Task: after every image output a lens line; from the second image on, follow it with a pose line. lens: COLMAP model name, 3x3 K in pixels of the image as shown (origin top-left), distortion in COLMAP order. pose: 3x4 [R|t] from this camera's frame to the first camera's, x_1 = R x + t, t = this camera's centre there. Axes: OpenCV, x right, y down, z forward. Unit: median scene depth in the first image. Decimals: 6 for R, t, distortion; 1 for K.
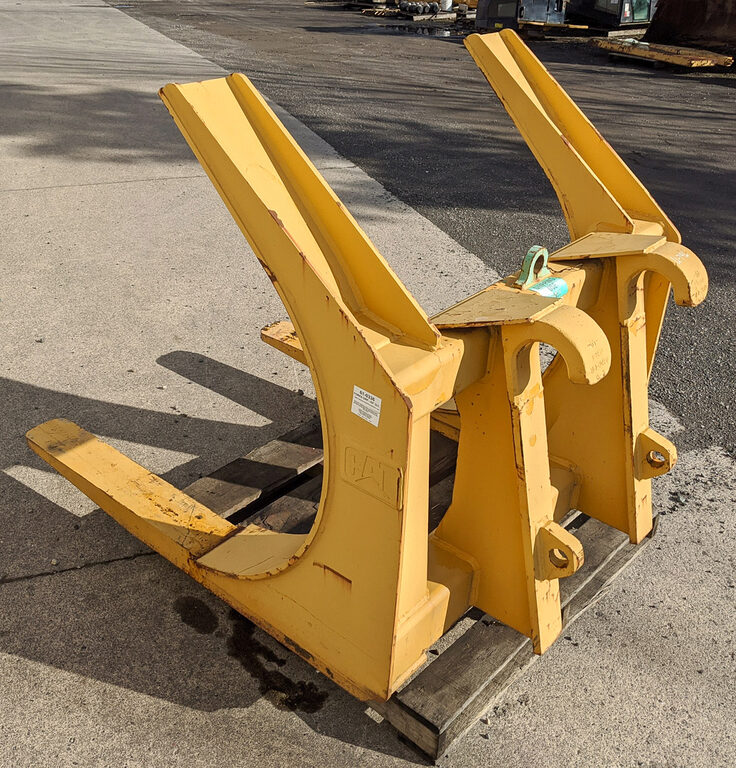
lens RADIAL K [[841.6, 0, 330.9], [0, 841.6, 363.7], [0, 0, 1]] dist [0.081372, -0.144186]
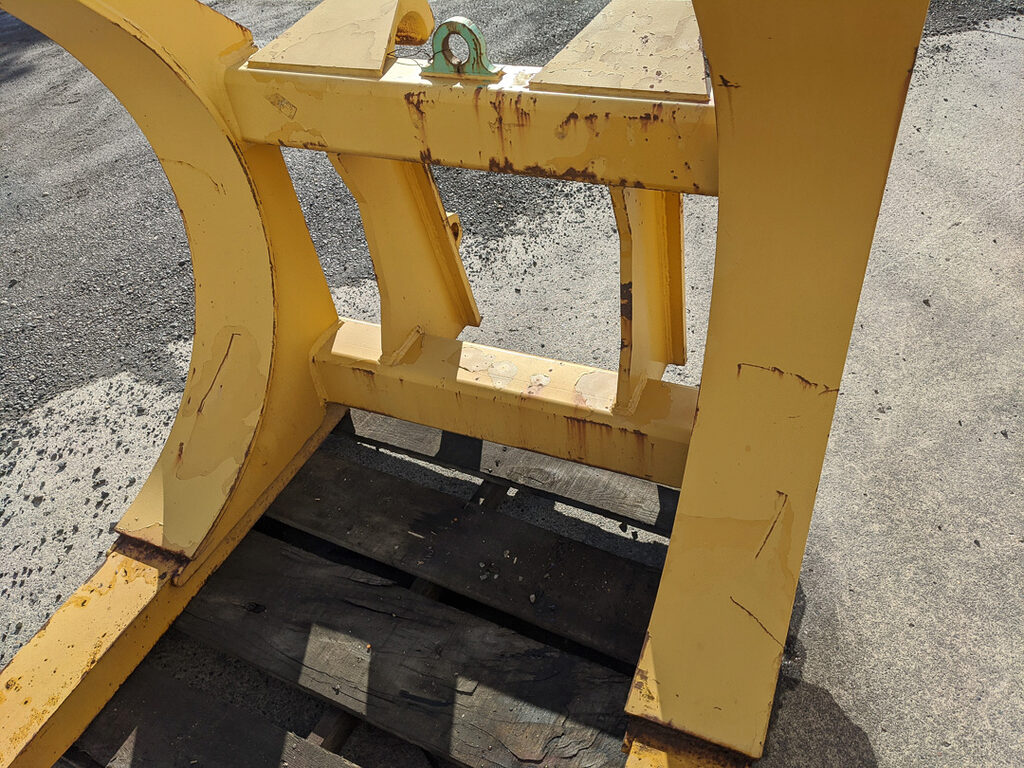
lens RADIAL K [[815.2, 0, 514.2], [0, 815.2, 370.4], [0, 0, 1]] dist [0.059330, -0.098766]
pose [[-0.311348, -0.598382, 0.738242, -0.345369], [0.526571, 0.538053, 0.658196, -0.328631], [-0.791066, 0.593665, 0.147569, 0.877290]]
